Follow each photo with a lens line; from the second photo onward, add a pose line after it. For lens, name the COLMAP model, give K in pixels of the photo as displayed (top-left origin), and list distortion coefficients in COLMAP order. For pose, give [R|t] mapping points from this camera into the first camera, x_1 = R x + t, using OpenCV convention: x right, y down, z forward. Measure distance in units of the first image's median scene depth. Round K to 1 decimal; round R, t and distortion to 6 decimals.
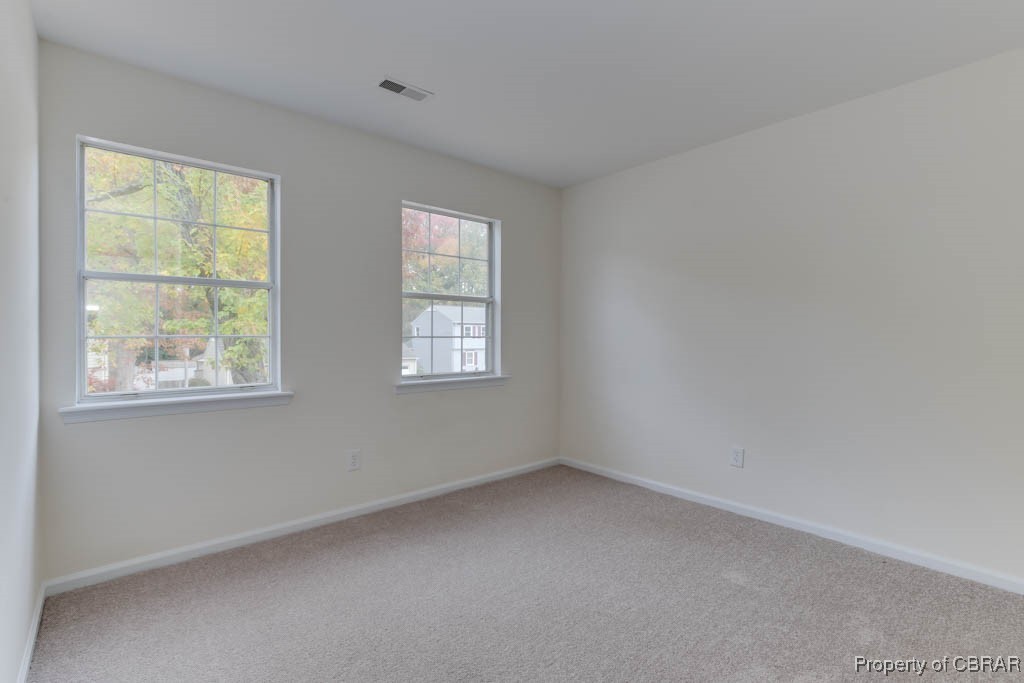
lens RADIAL K [[439.5, 0, 512.0], [0, 439.5, 341.5], [0, 0, 1]] dist [0.000340, 0.000159]
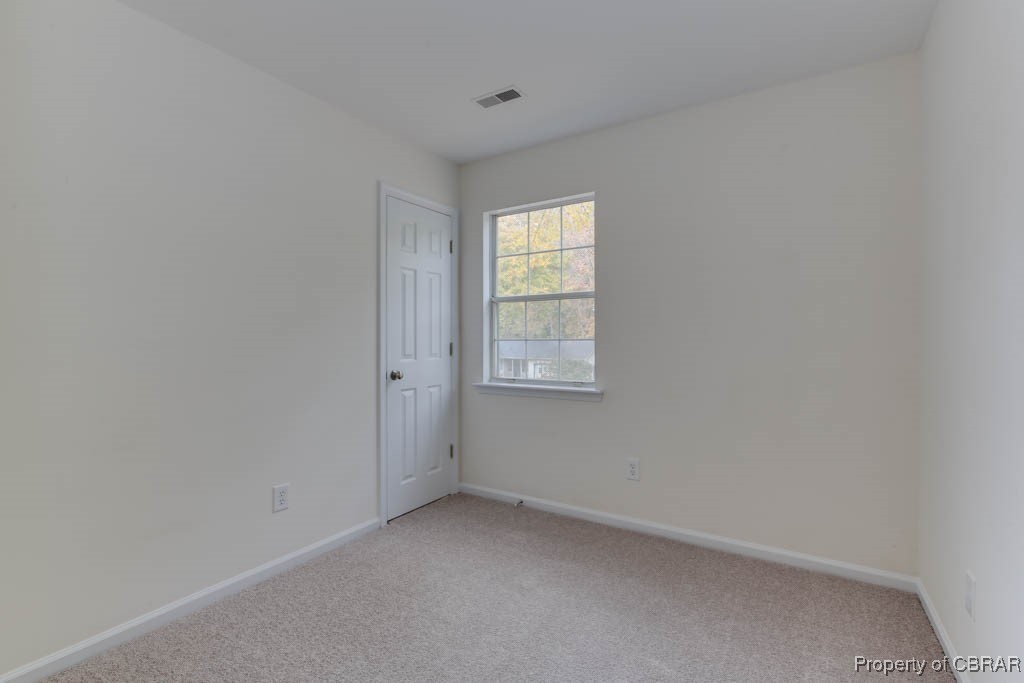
lens RADIAL K [[472.0, 0, 512.0], [0, 472.0, 341.5], [0, 0, 1]] dist [0.000358, 0.004472]
pose [[0.315642, 0.002703, -0.948874, 0.720812], [-0.006298, 0.999980, 0.000754, -0.008240], [0.948857, 0.005738, 0.315653, 0.588887]]
